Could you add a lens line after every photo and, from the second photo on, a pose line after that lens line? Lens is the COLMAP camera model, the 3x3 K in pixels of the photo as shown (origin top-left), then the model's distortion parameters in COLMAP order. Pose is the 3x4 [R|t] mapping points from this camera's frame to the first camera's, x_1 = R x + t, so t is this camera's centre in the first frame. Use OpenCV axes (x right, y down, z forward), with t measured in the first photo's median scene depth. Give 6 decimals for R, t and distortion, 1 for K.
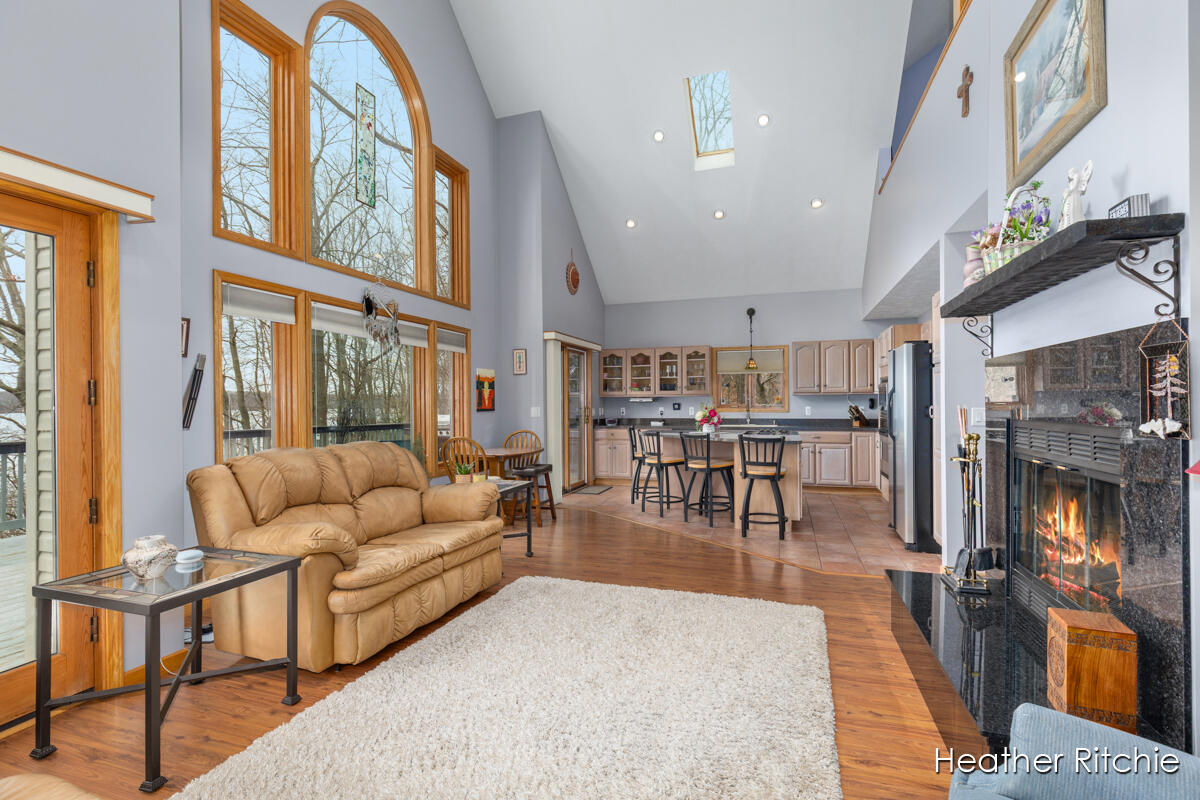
lens RADIAL K [[558.9, 0, 597.3], [0, 558.9, 402.9], [0, 0, 1]] dist [0.003464, -0.000837]
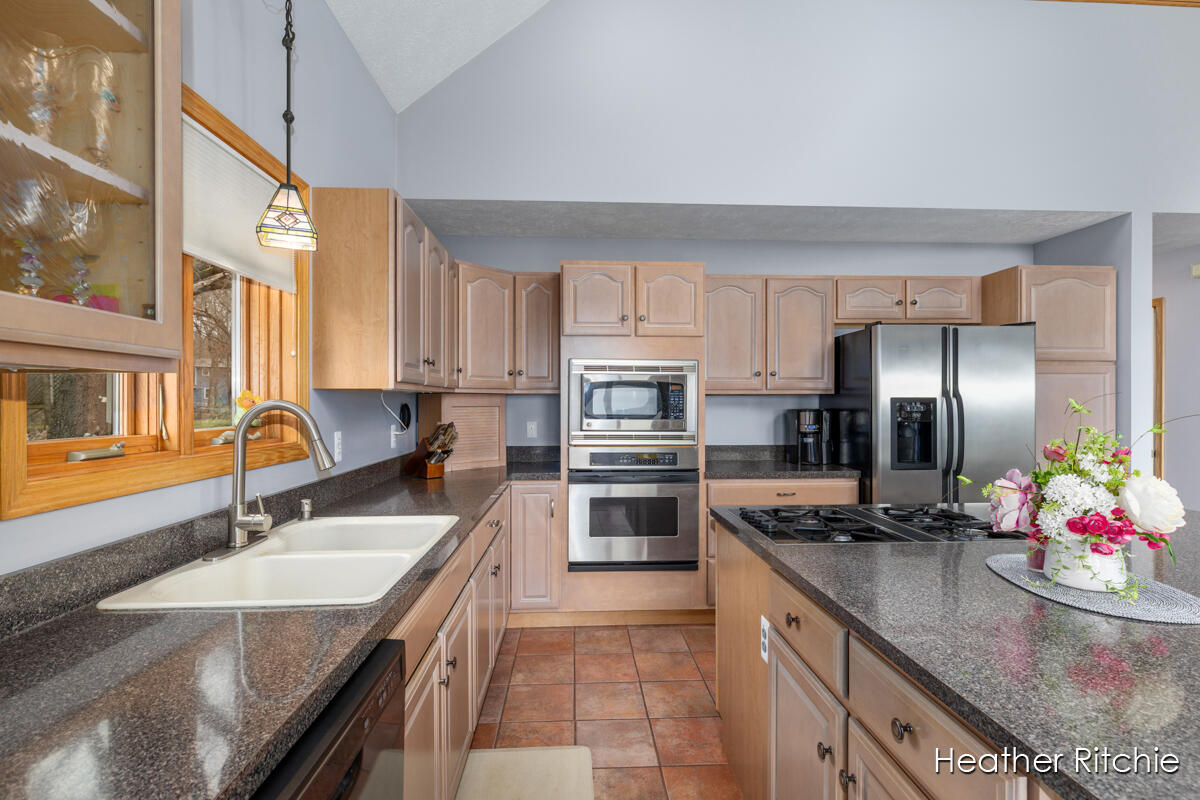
lens RADIAL K [[558.9, 0, 599.9], [0, 558.9, 408.5], [0, 0, 1]] dist [0.003464, -0.000837]
pose [[-0.363473, -0.005090, 0.931591, 0.098535], [-0.000153, 0.999985, 0.005404, -0.008704], [-0.931605, 0.001821, -0.363468, 1.435068]]
